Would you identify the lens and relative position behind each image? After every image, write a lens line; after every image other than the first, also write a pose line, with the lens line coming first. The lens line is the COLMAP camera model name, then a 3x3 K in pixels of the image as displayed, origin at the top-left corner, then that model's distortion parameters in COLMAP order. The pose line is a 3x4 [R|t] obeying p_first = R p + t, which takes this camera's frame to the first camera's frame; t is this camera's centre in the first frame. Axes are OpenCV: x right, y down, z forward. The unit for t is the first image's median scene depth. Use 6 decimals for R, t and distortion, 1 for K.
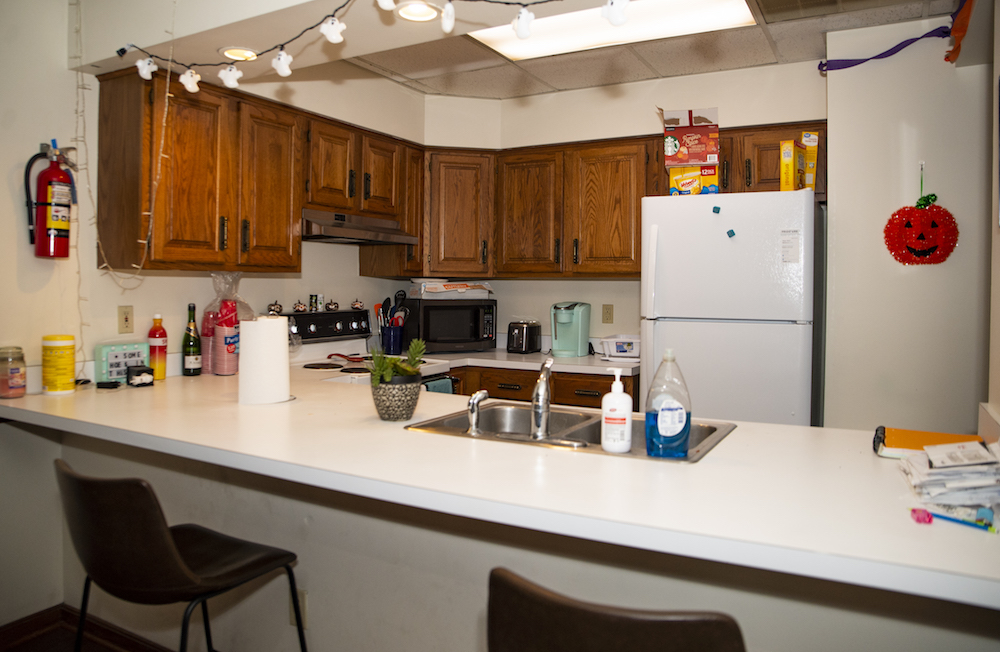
lens RADIAL K [[716.1, 0, 500.0], [0, 716.1, 326.0], [0, 0, 1]] dist [-0.086932, 0.000643]
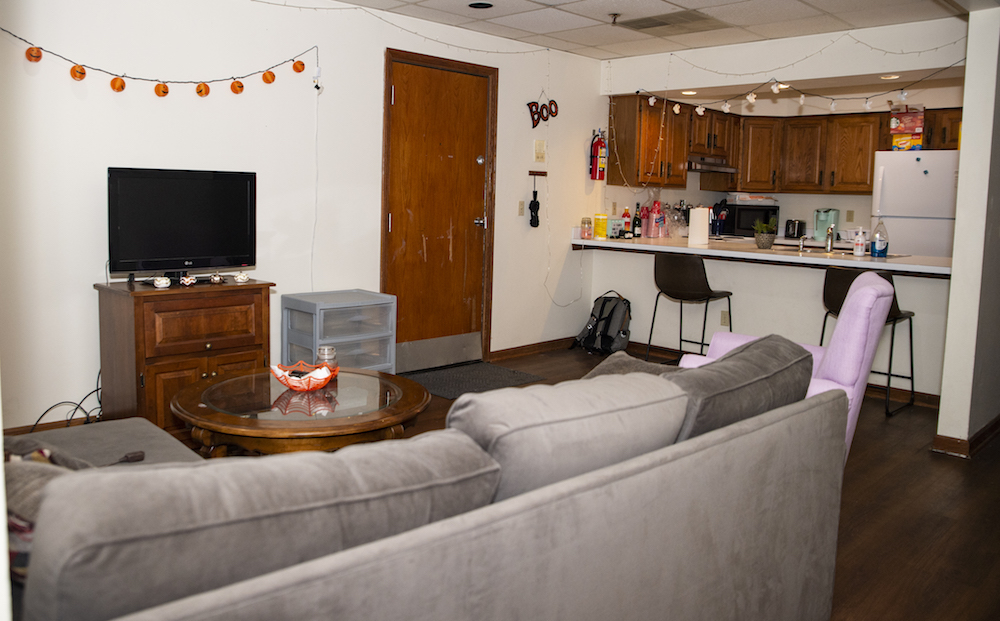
lens RADIAL K [[798.2, 0, 501.2], [0, 798.2, 263.7], [0, 0, 1]] dist [-0.004684, 0.003406]
pose [[0.970446, 0.042186, -0.237601, -0.205927], [-0.036056, 0.998897, 0.030090, 0.072046], [0.238608, -0.020634, 0.970897, -1.072179]]
